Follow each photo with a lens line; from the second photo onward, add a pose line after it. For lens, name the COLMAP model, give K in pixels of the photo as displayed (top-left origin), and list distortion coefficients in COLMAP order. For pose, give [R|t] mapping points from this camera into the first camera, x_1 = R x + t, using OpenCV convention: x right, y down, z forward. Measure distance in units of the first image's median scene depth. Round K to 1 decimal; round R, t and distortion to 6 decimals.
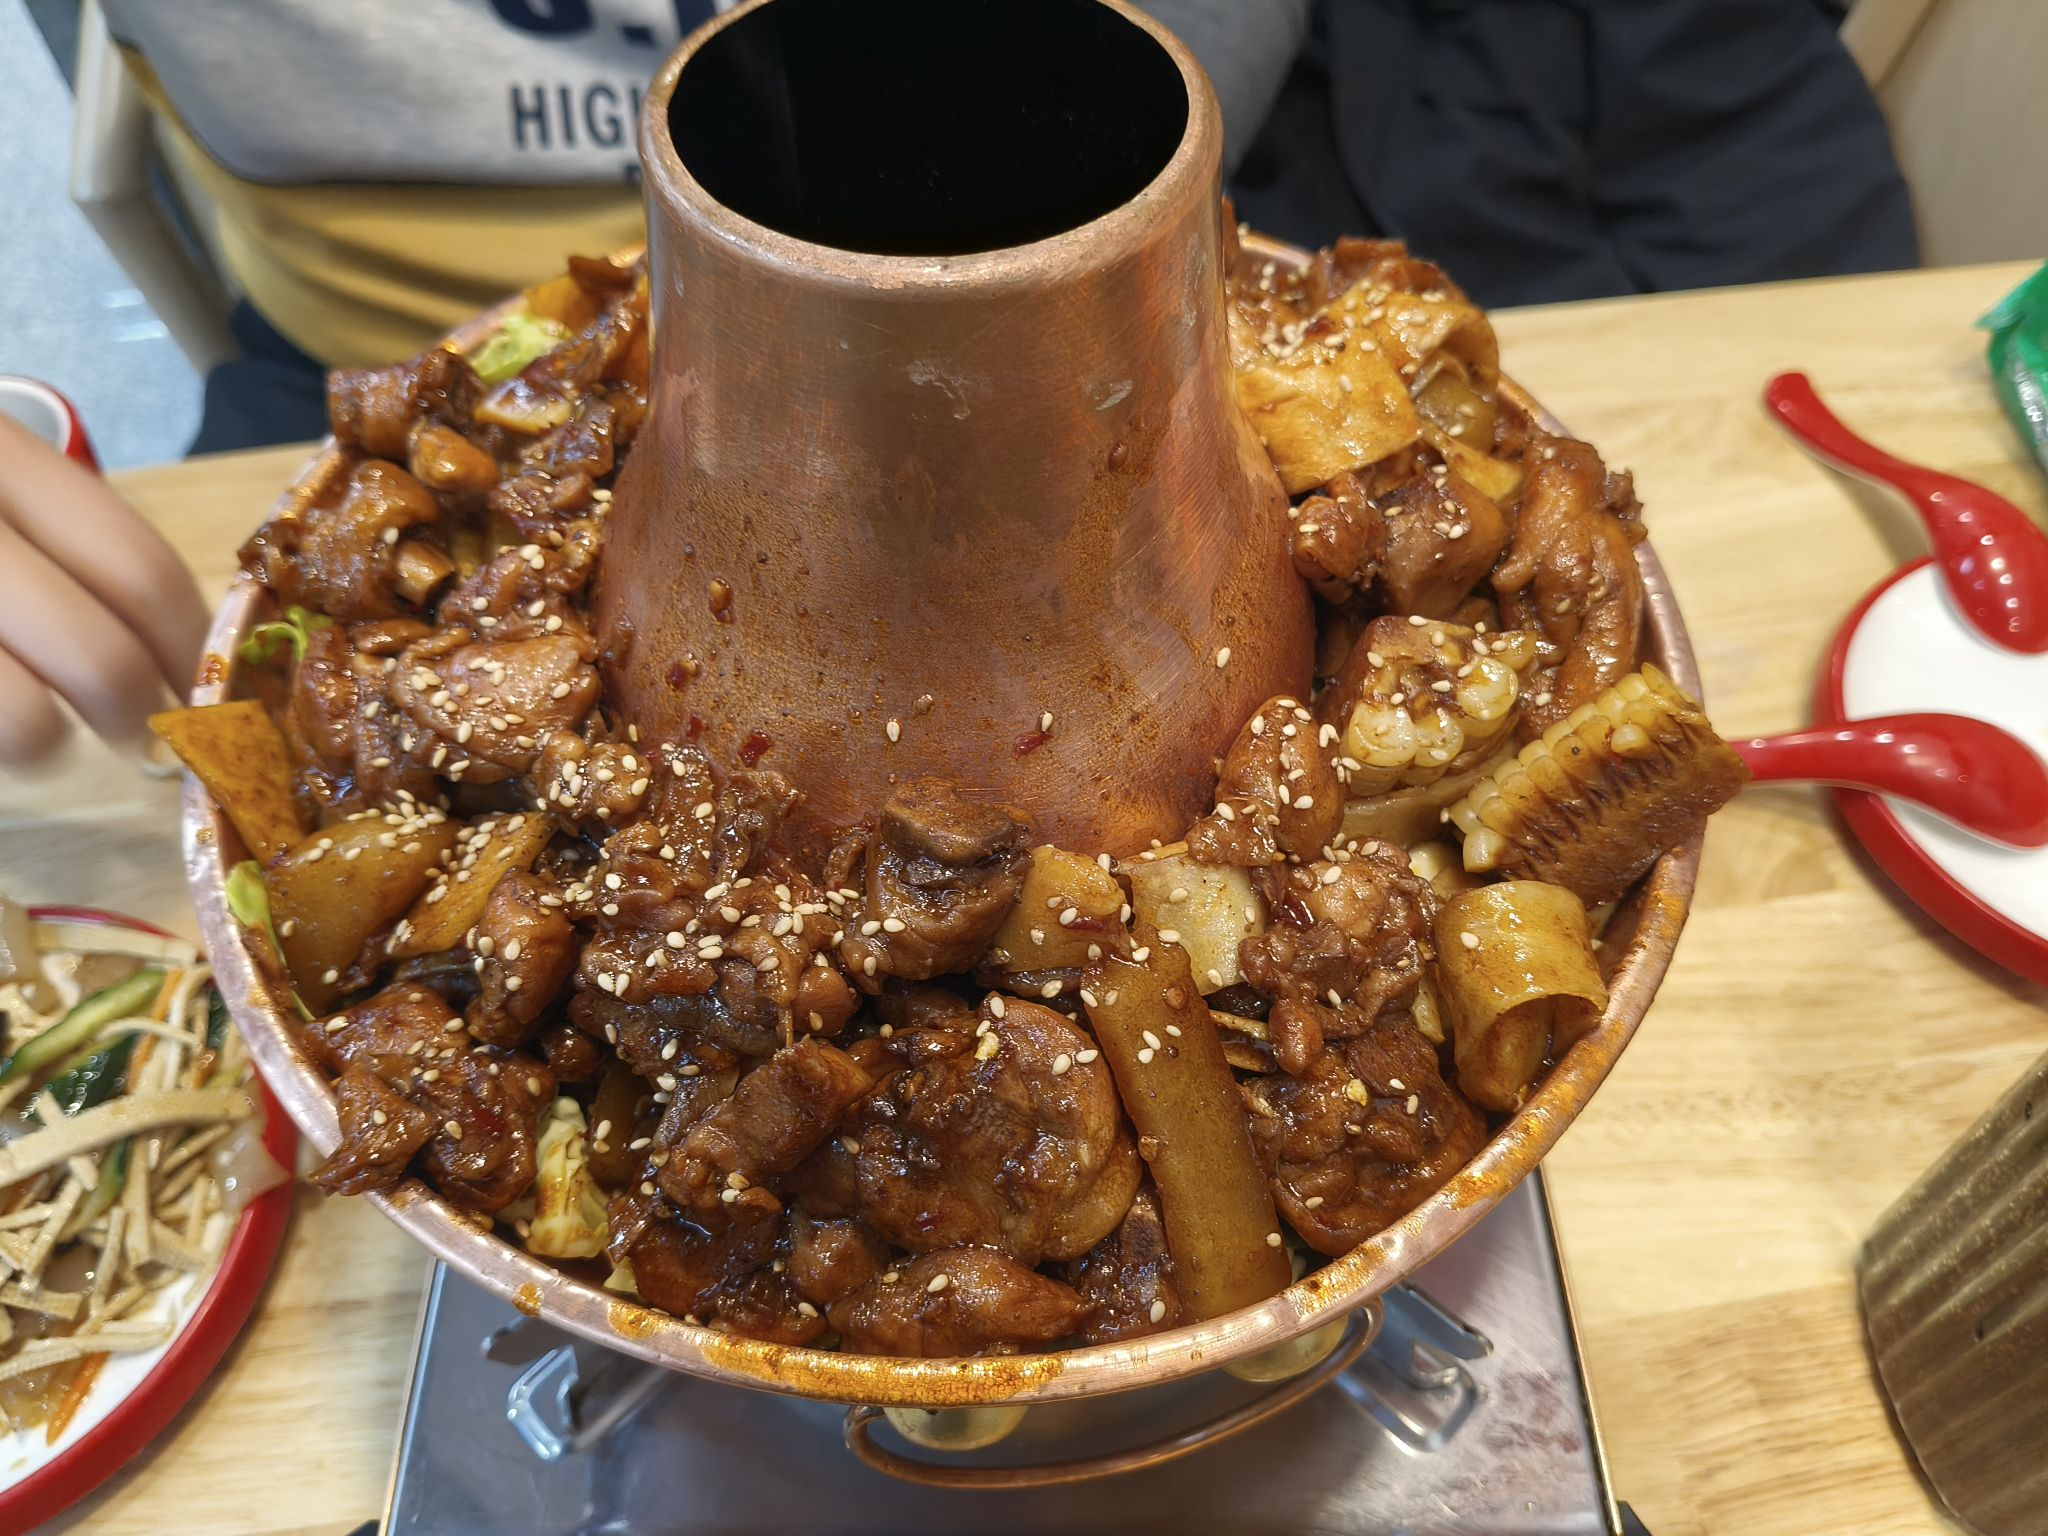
lens RADIAL K [[1661.6, 0, 1022.3], [0, 1661.6, 869.2], [0, 0, 1]] dist [0.074228, -0.212296]
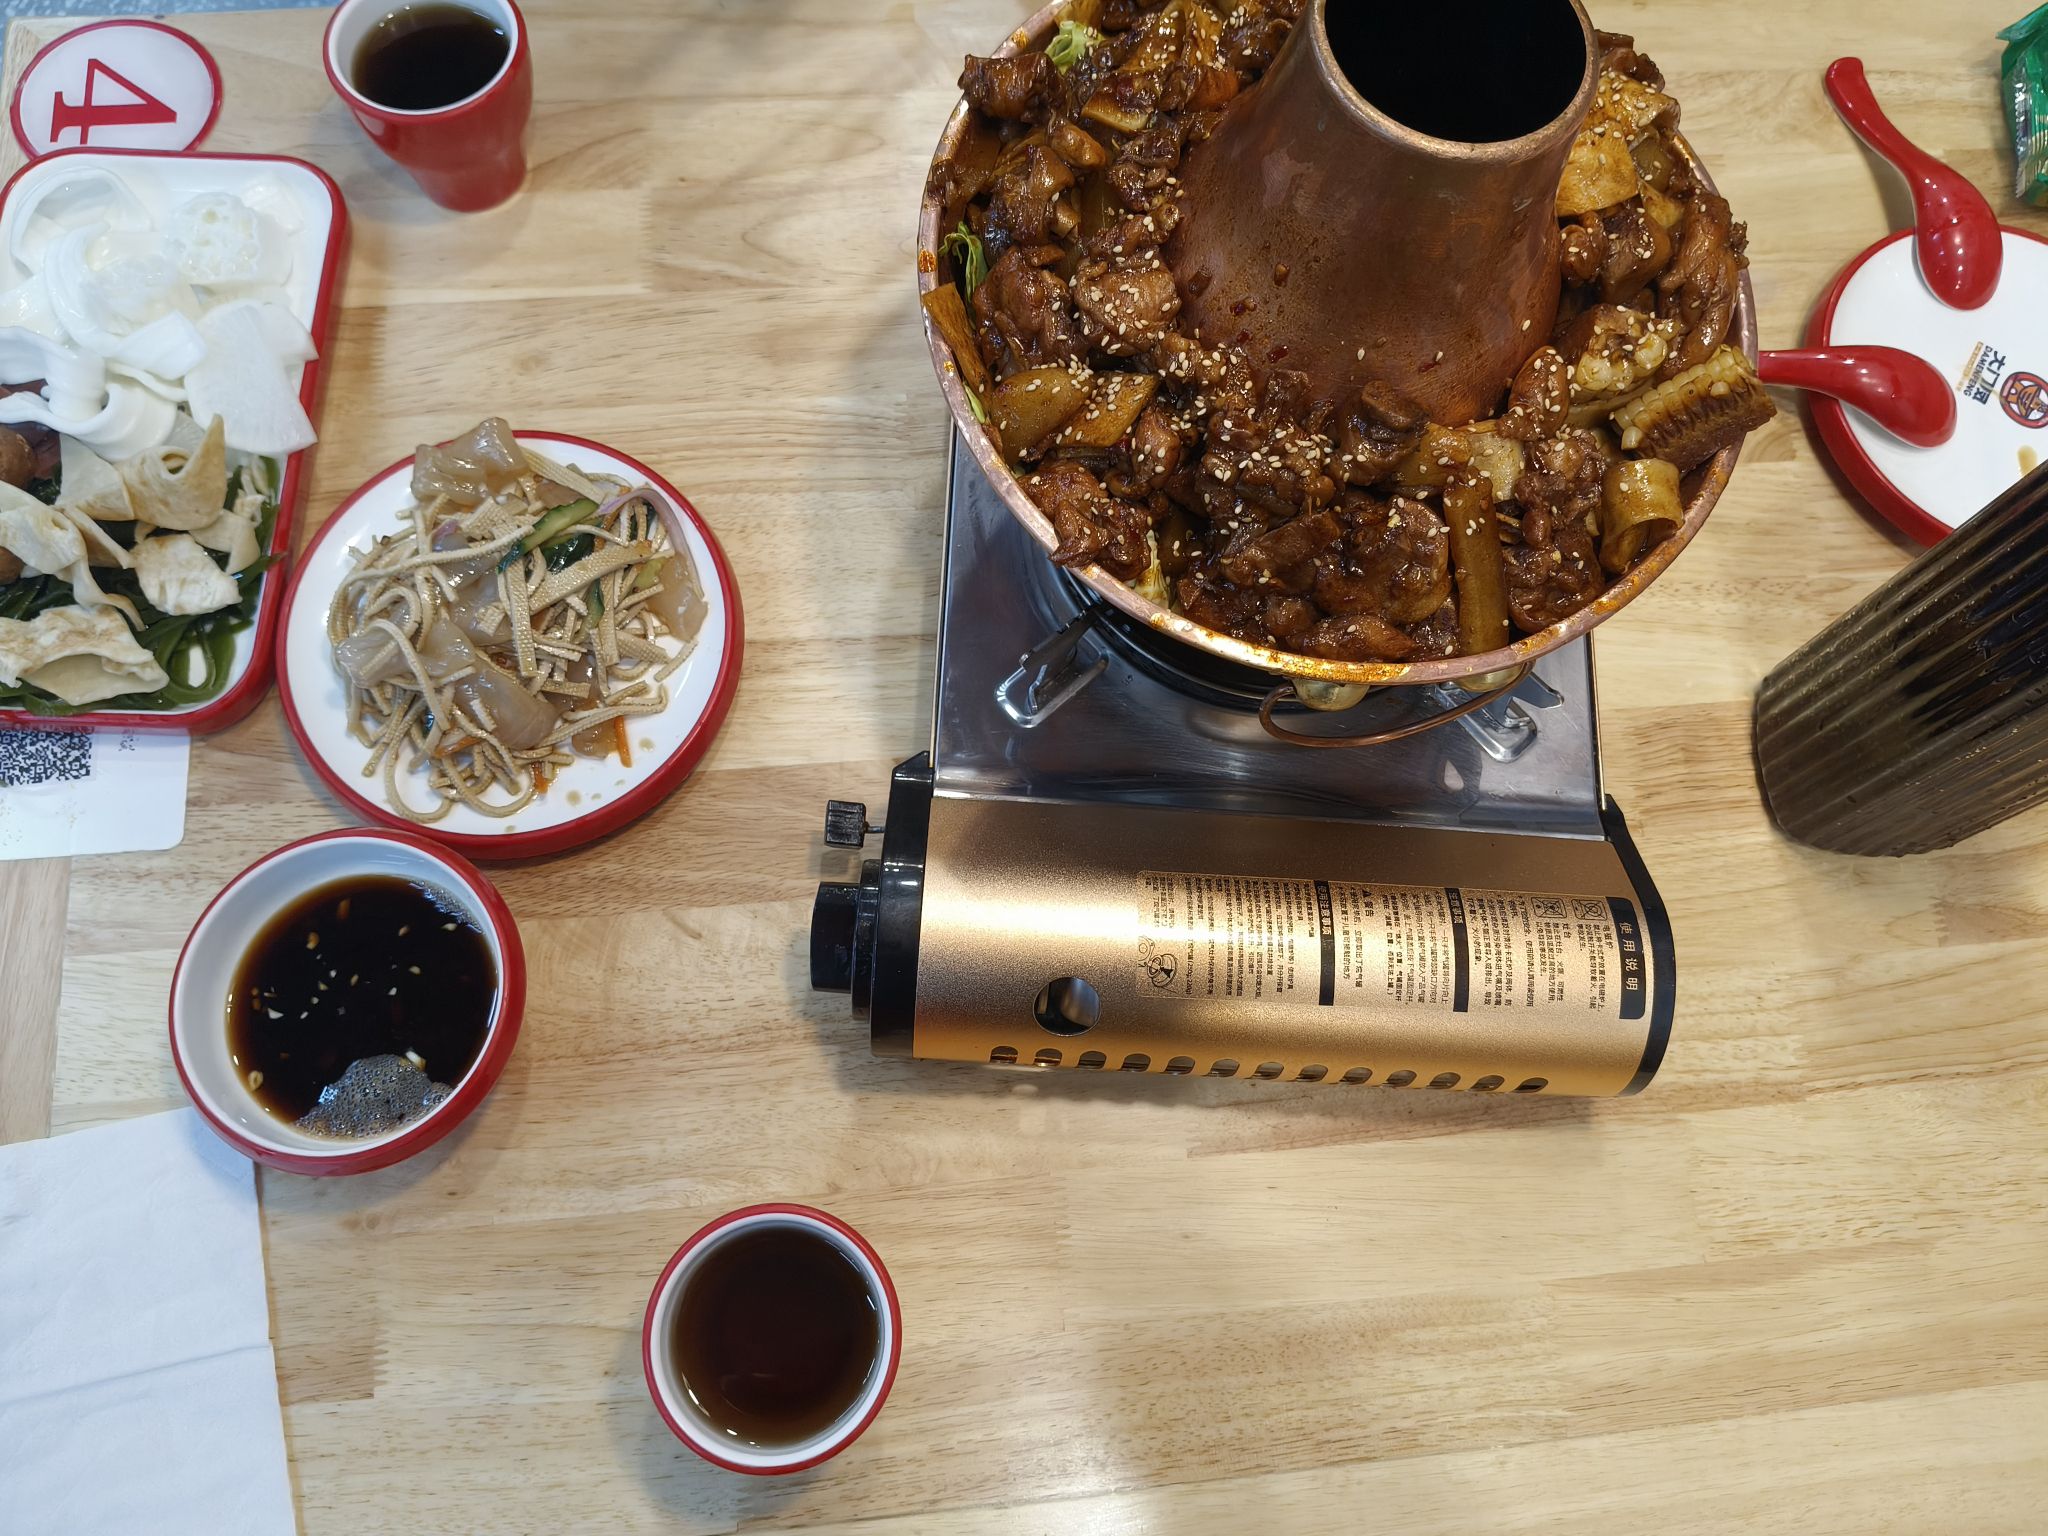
lens RADIAL K [[1553.8, 0, 1023.2], [0, 1553.8, 856.9], [0, 0, 1]] dist [0.049883, -0.108769]
pose [[0.996115, 0.077865, 0.041145, -0.465236], [-0.086932, 0.944138, 0.317879, -0.068210], [-0.014095, -0.320221, 0.947238, -0.867060]]
